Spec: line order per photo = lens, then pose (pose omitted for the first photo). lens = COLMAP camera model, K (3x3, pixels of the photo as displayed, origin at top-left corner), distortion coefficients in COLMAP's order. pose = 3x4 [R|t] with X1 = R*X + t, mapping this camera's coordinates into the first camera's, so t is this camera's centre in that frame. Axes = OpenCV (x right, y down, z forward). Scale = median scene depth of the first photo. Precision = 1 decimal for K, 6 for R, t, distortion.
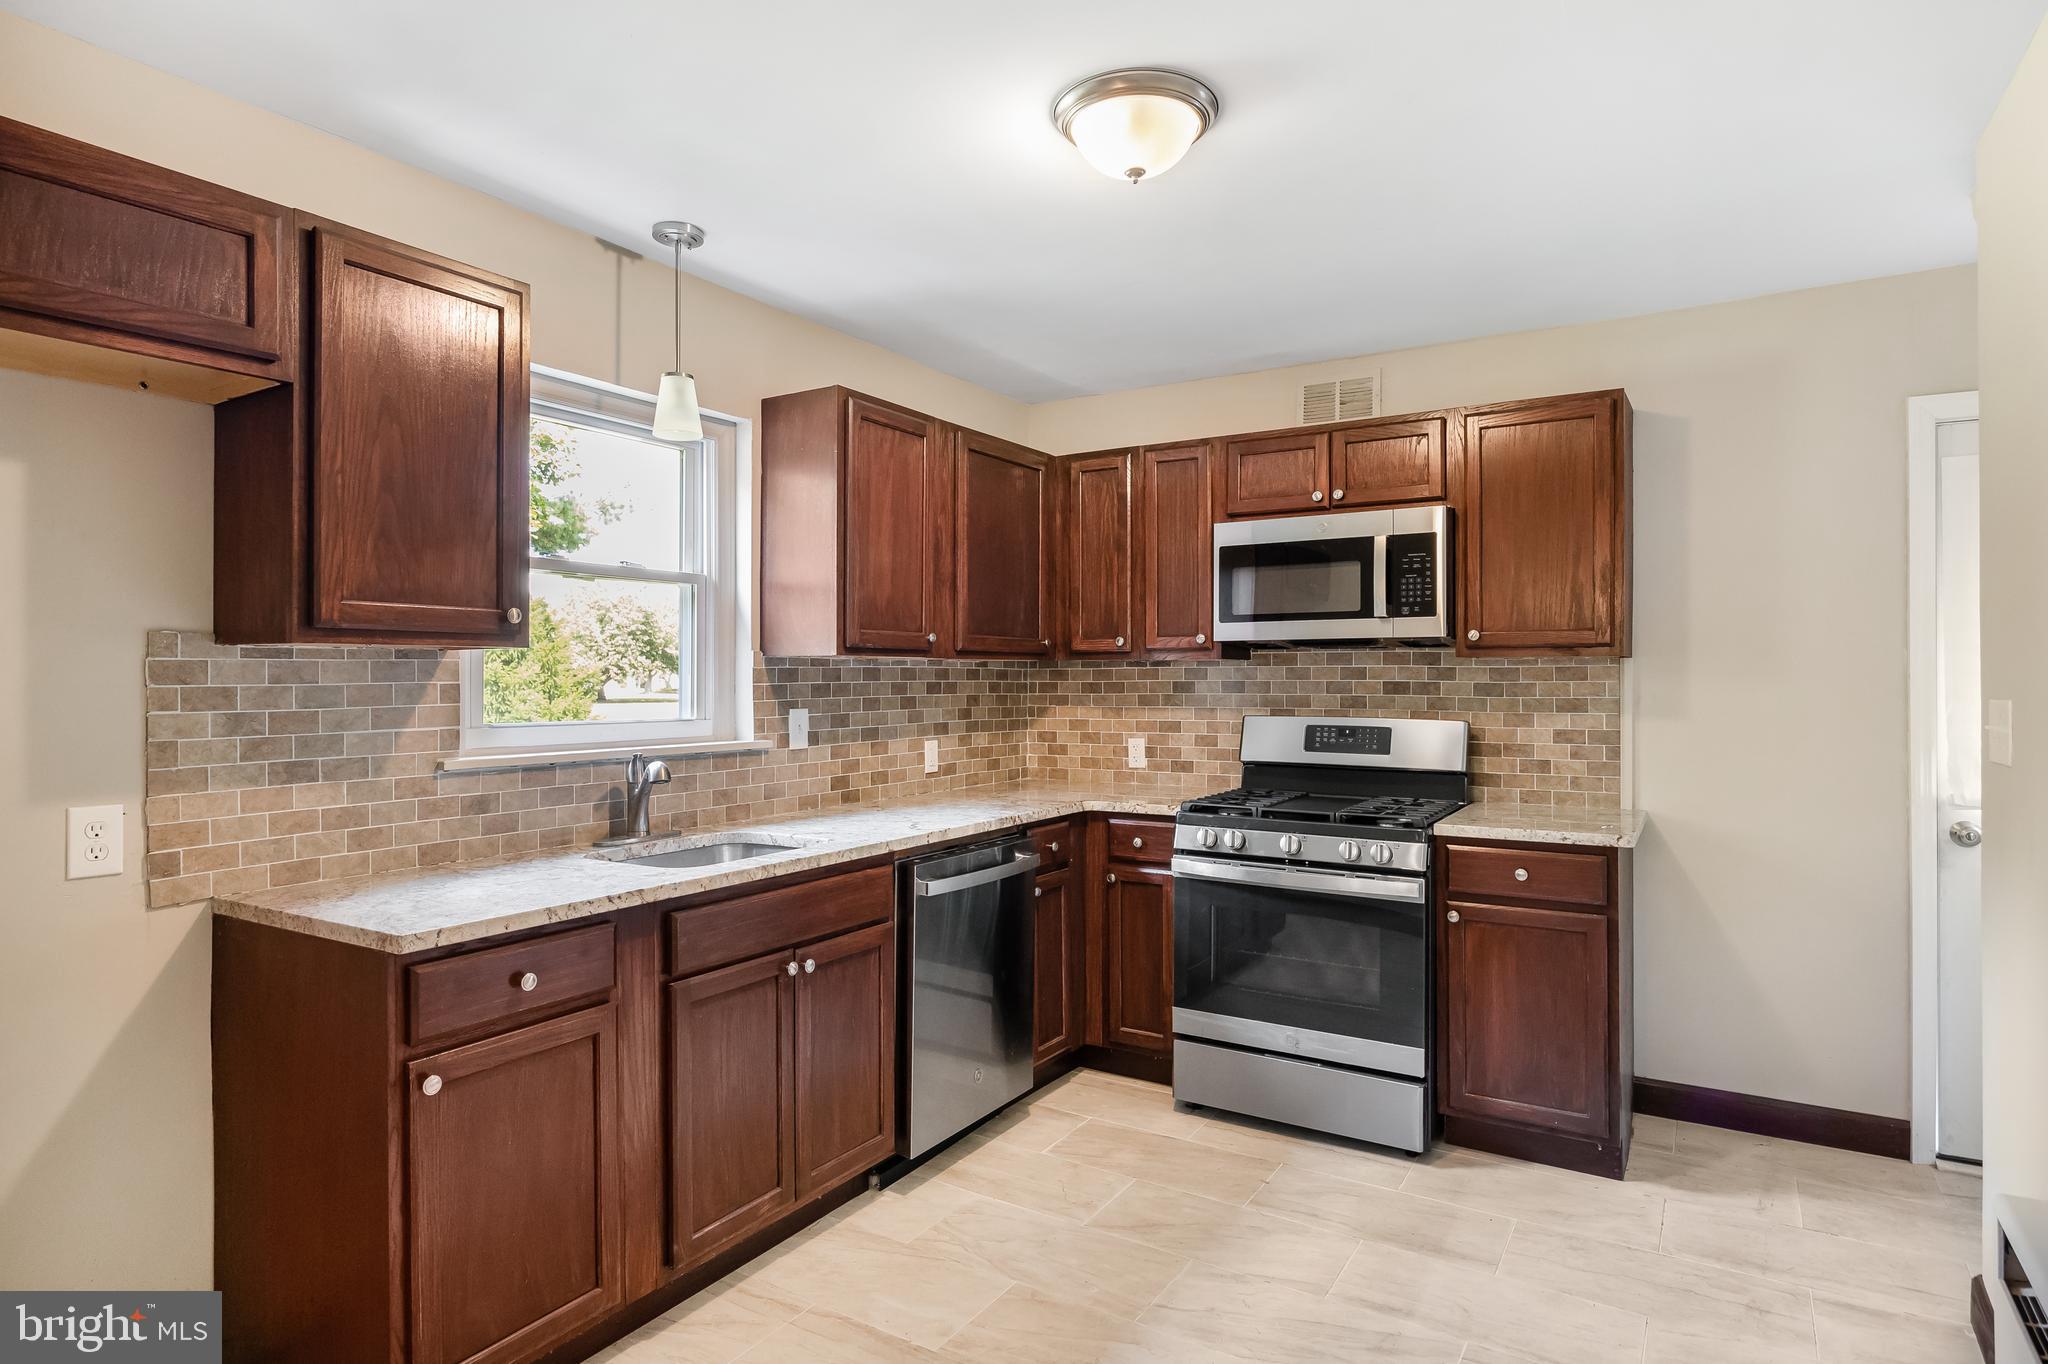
lens RADIAL K [[1131.3, 0, 1026.4], [0, 1131.3, 682.4], [0, 0, 1]] dist [-0.003910, -0.000552]
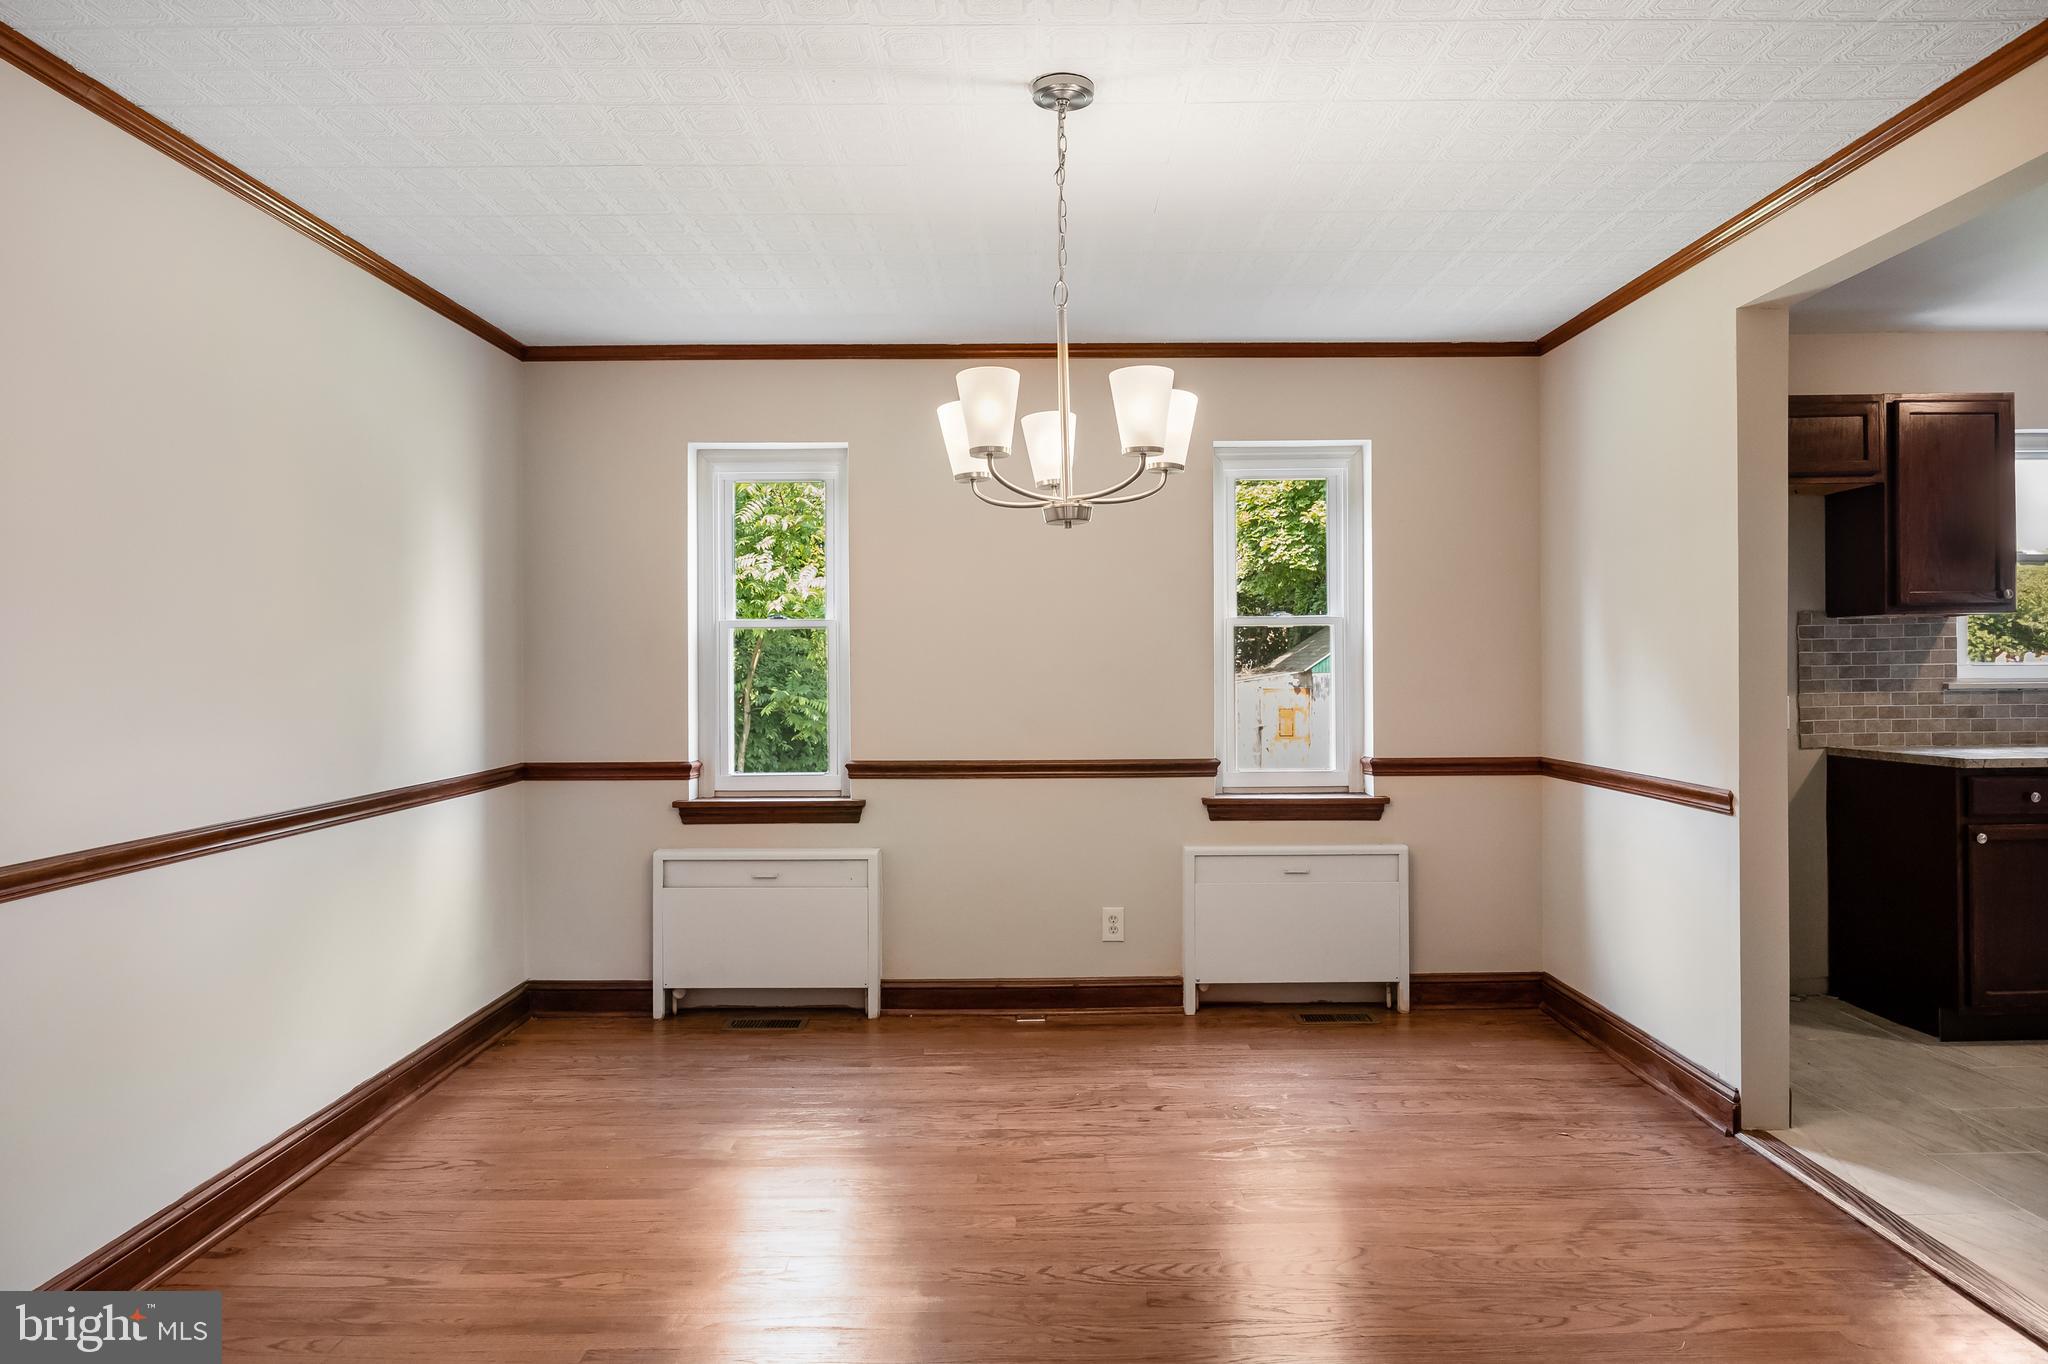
lens RADIAL K [[1218.5, 0, 1016.1], [0, 1218.5, 670.7], [0, 0, 1]] dist [0.000513, -0.000103]
pose [[0.545949, -0.005217, -0.837802, 0.268589], [0.007178, 0.999973, -0.001549, 0.049269], [0.837787, -0.005168, 0.545972, -1.270456]]
